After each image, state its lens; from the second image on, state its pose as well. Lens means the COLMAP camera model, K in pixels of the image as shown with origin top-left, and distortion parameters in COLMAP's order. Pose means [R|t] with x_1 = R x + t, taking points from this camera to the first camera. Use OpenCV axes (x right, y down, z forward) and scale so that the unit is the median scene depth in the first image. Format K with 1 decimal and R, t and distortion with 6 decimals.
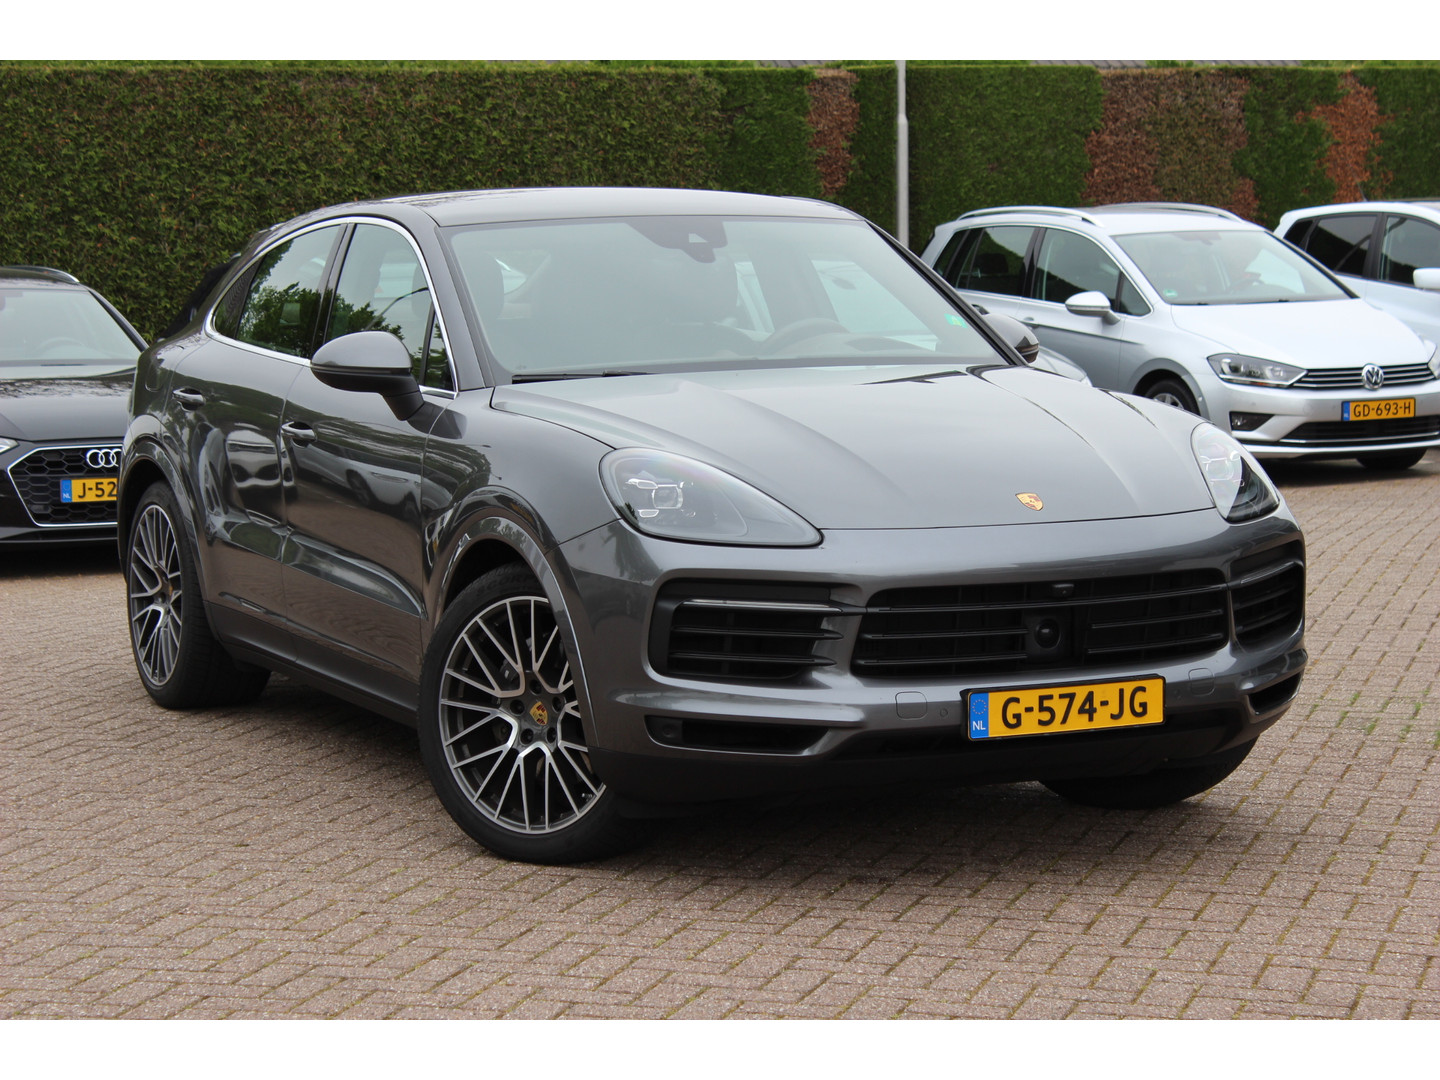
lens RADIAL K [[3542.3, 0, 722.0], [0, 3542.3, 549.7], [0, 0, 1]] dist [0.138674, 0.000000]
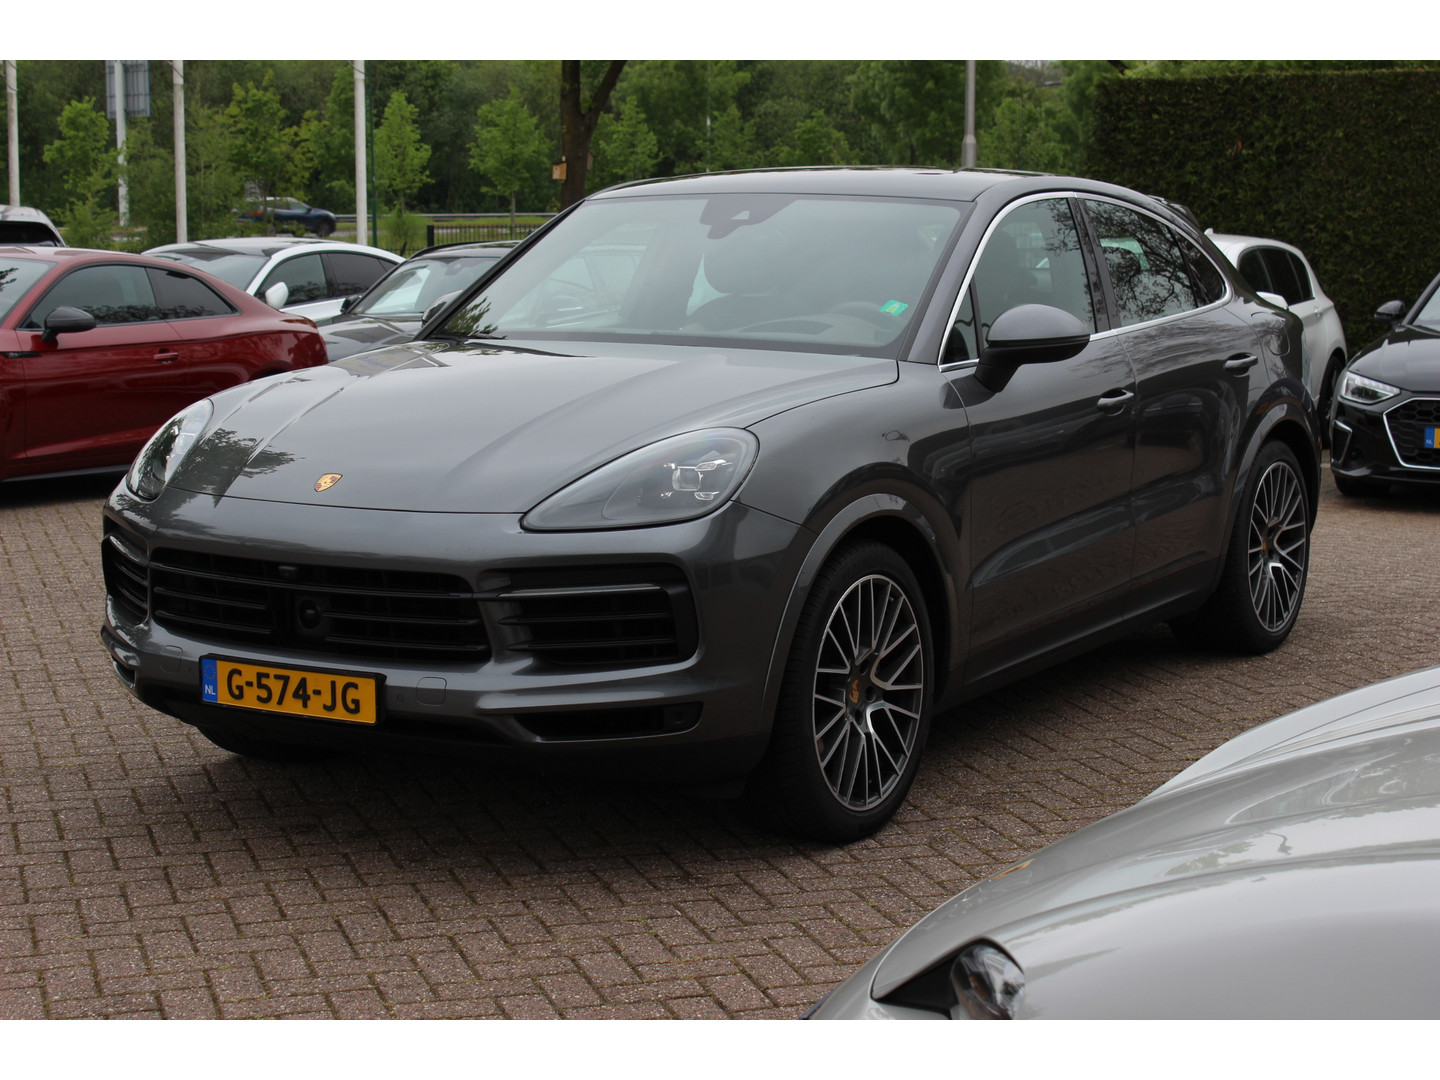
lens RADIAL K [[2683.2, 0, 723.1], [0, 2683.2, 533.5], [0, 0, 1]] dist [-0.004484, 0.000000]
pose [[0.537858, 0.118785, -0.834625, 0.321928], [-0.088620, 0.992505, 0.084146, -0.030049], [0.838365, 0.028706, 0.544354, 0.281385]]
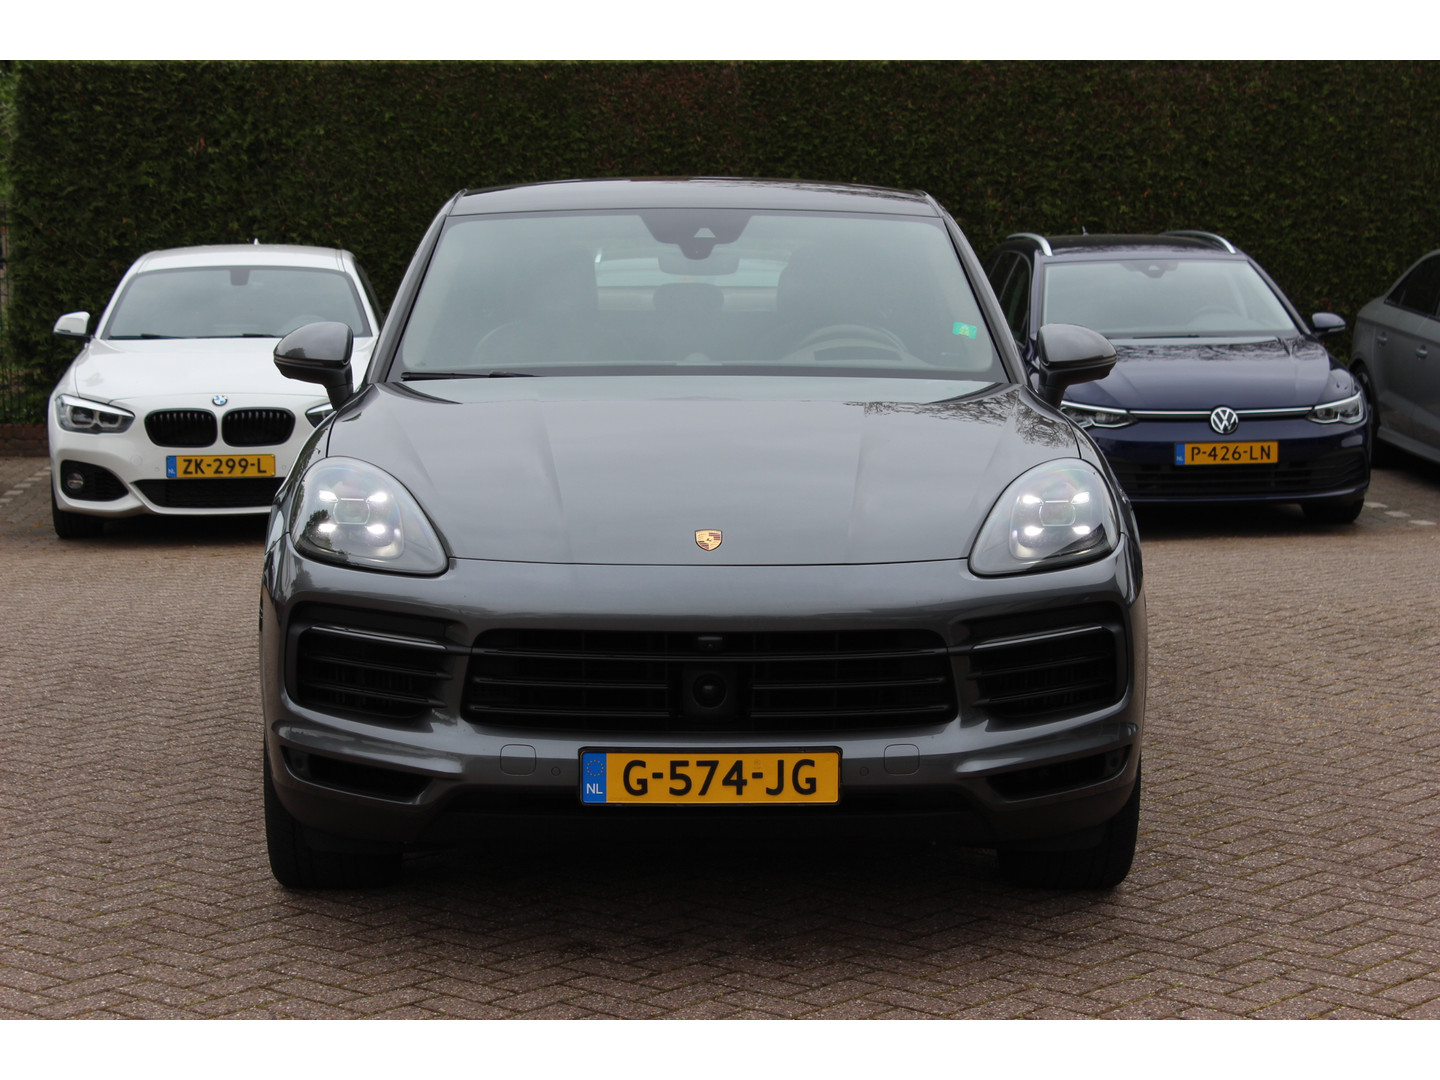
lens RADIAL K [[3174.1, 0, 716.5], [0, 3174.1, 535.5], [0, 0, 1]] dist [0.059795, 0.000000]
pose [[0.905372, 0.058661, -0.420547, 0.173780], [-0.052846, 0.998278, 0.025479, -0.014408], [0.421318, -0.000843, 0.906913, 0.116992]]
